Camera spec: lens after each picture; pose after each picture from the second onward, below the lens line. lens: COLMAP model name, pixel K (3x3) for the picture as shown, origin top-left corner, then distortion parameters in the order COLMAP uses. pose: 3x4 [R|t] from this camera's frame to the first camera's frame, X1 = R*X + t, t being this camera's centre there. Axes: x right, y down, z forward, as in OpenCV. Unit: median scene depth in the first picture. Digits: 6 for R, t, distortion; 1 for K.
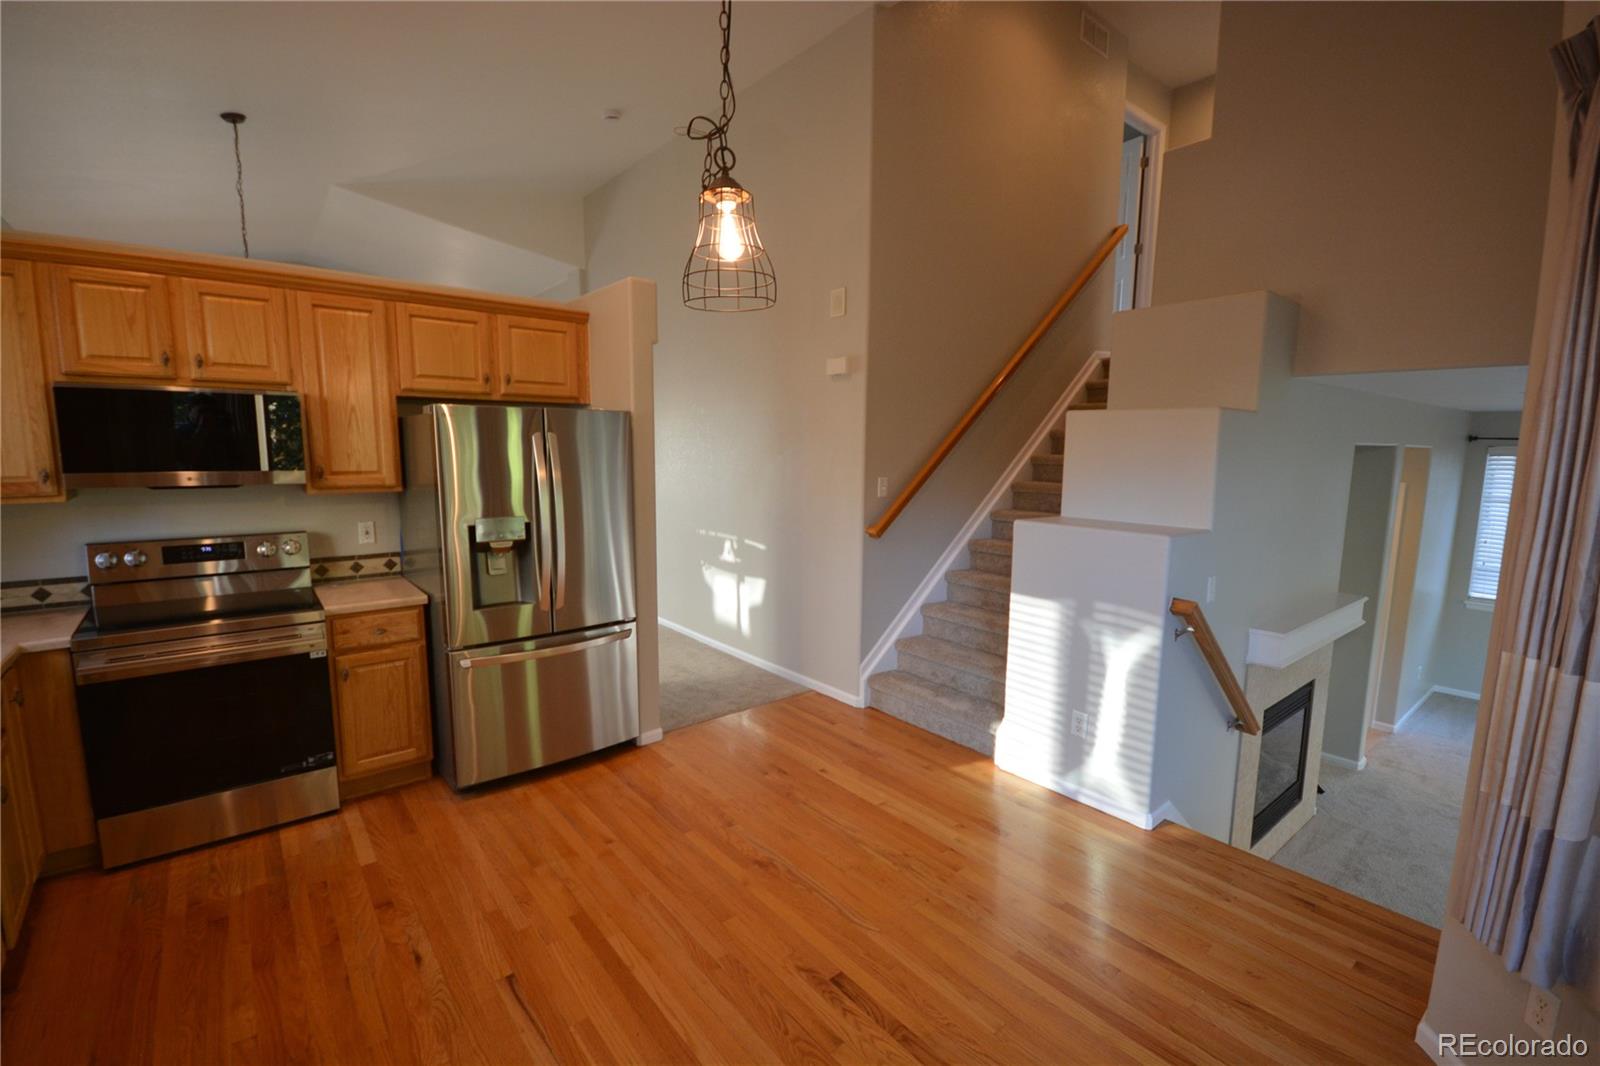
lens RADIAL K [[700.9, 0, 801.0], [0, 700.9, 543.2], [0, 0, 1]] dist [0.010716, -0.012927]
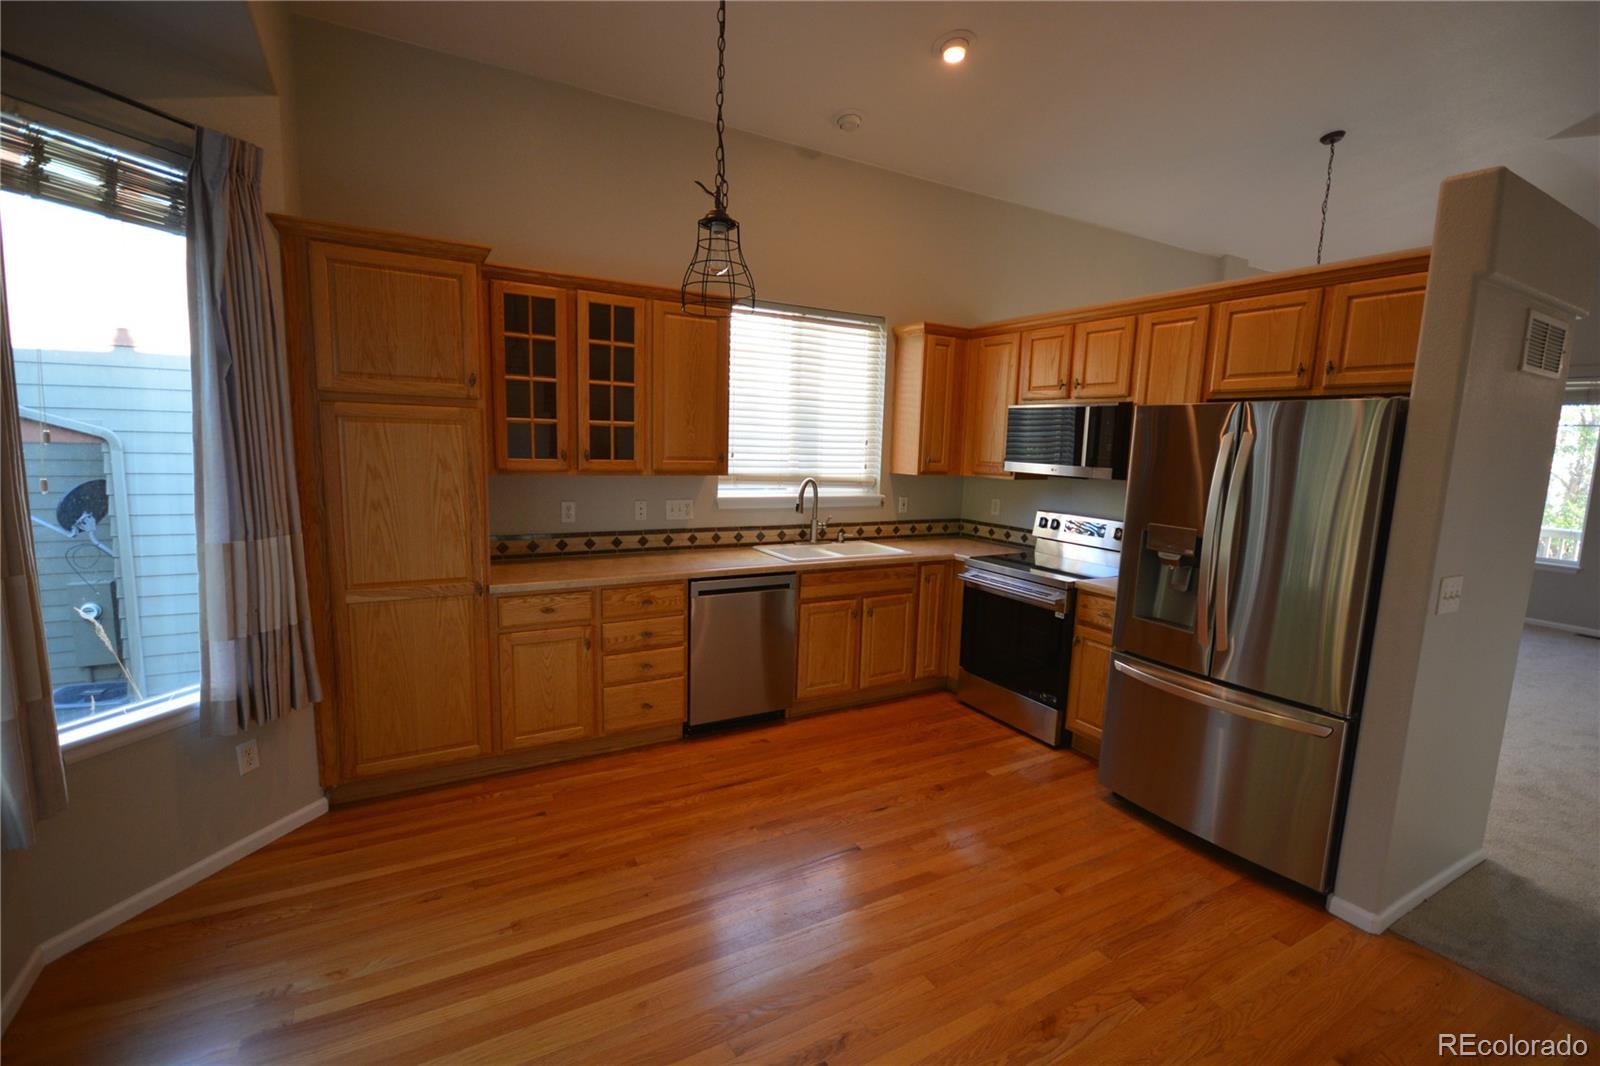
lens RADIAL K [[705.5, 0, 798.2], [0, 705.5, 538.9], [0, 0, 1]] dist [-0.003831, -0.000555]
pose [[-0.169729, 0.126940, -0.977281, 0.546058], [-0.173167, 0.972398, 0.156380, -0.079953], [0.970157, 0.195775, -0.143063, 0.669324]]
